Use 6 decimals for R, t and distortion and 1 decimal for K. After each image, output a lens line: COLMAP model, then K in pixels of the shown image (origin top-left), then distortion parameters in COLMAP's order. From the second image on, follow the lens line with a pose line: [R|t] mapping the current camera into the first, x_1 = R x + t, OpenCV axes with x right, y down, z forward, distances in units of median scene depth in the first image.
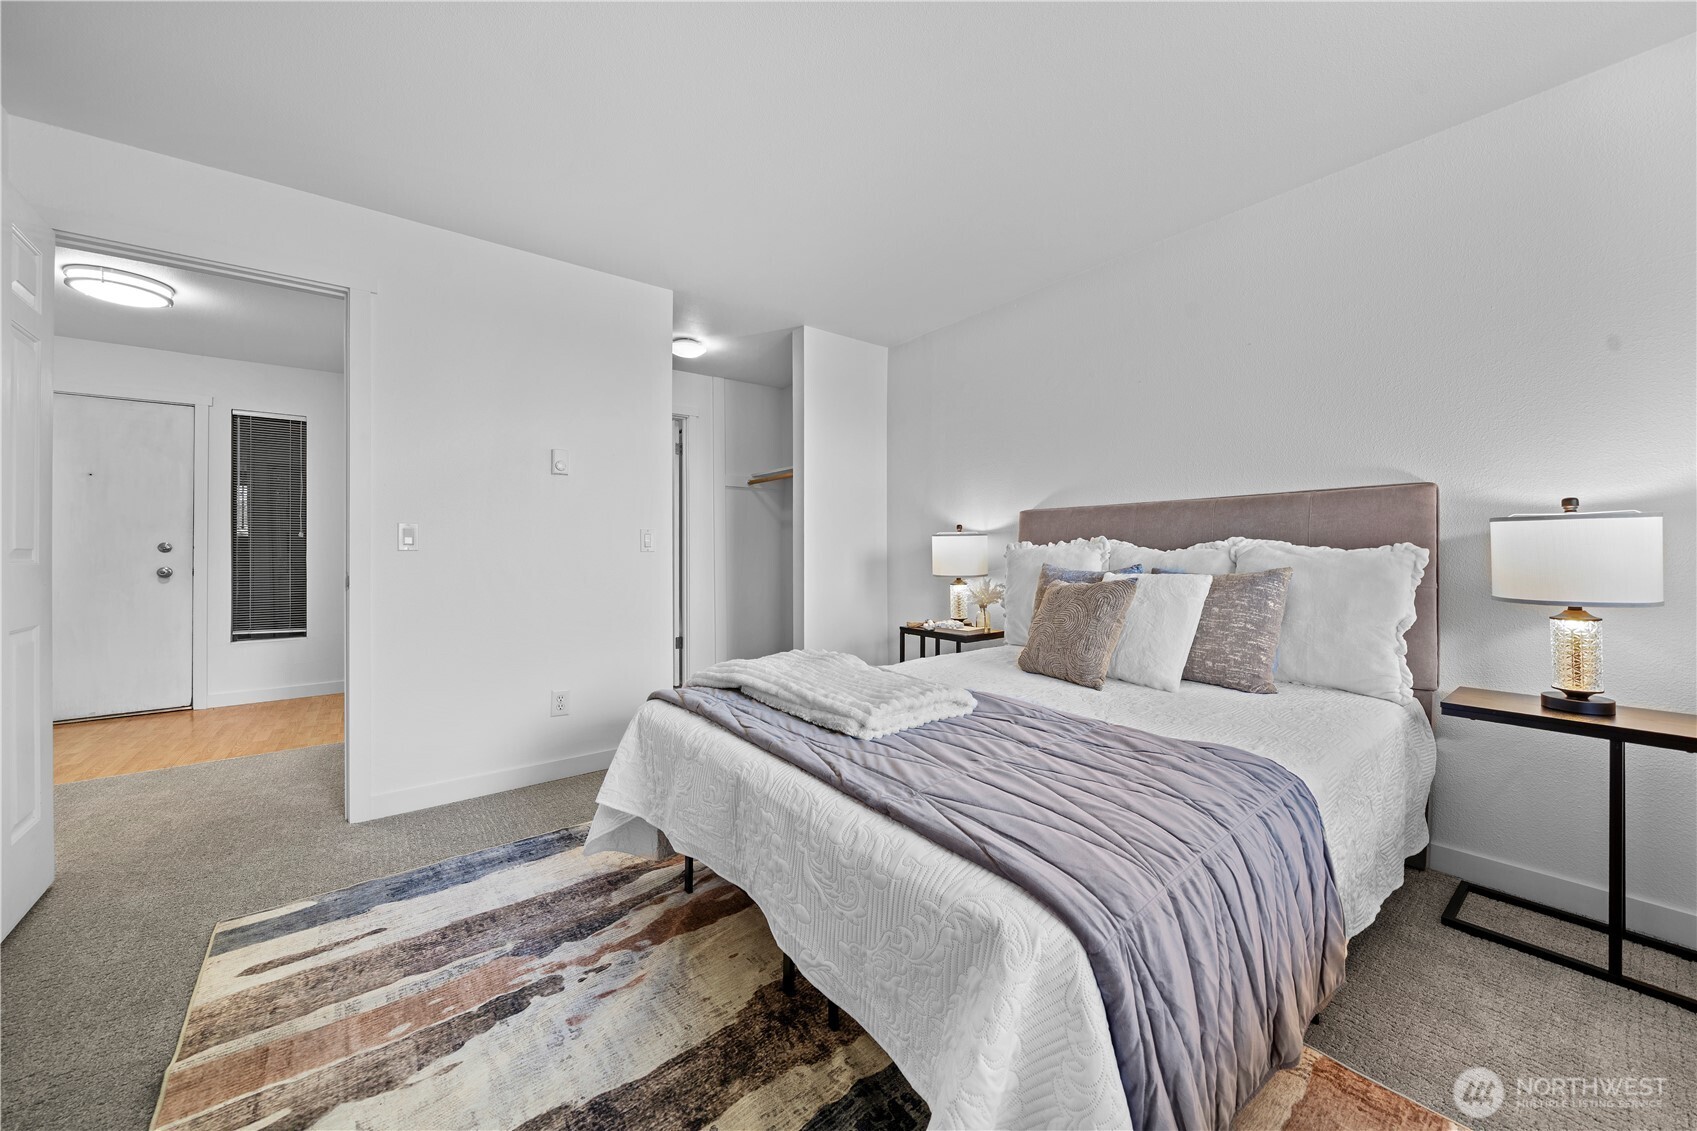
lens RADIAL K [[624.9, 0, 848.0], [0, 624.9, 544.0], [0, 0, 1]] dist [-0.000514, -0.000073]
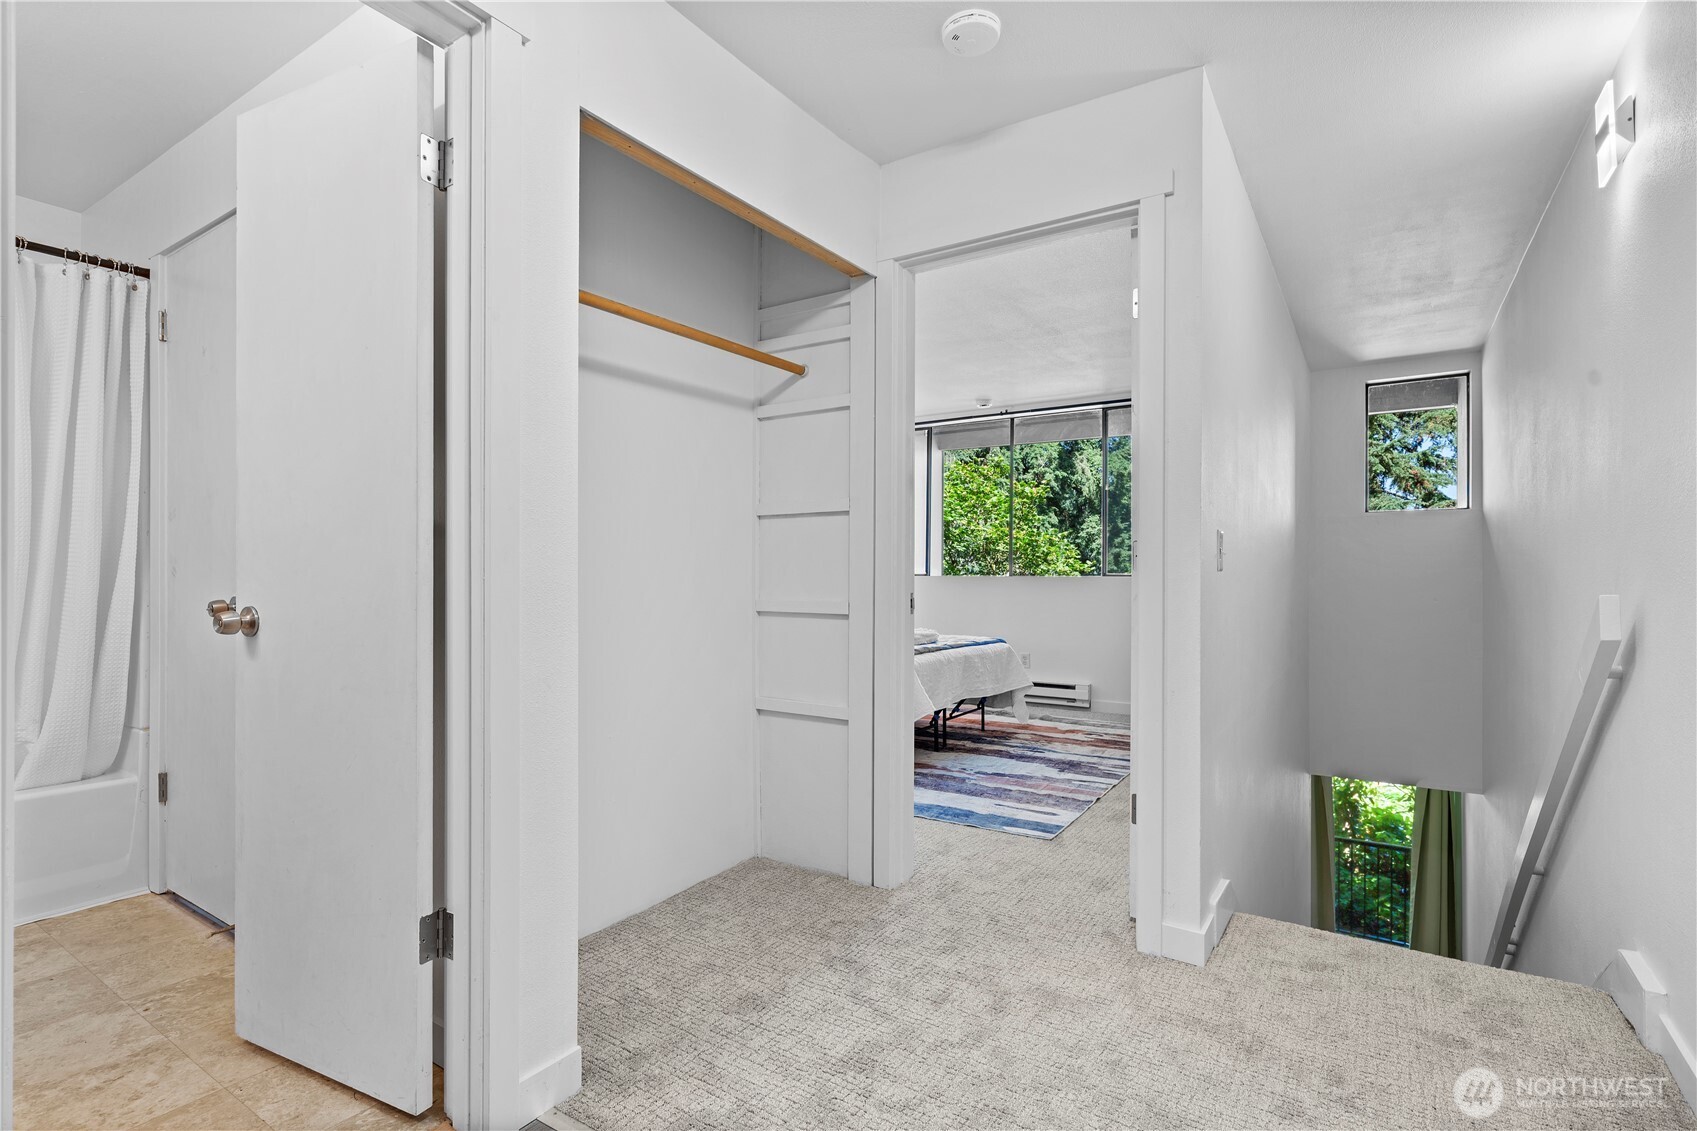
lens RADIAL K [[813.5, 0, 848.5], [0, 813.5, 565.5], [0, 0, 1]] dist [0.000045, 0.000002]
pose [[-0.310086, 0.002791, 0.950704, -2.651704], [-0.002445, 0.999990, -0.003733, 0.001117], [-0.950705, -0.003482, -0.310076, 2.032566]]
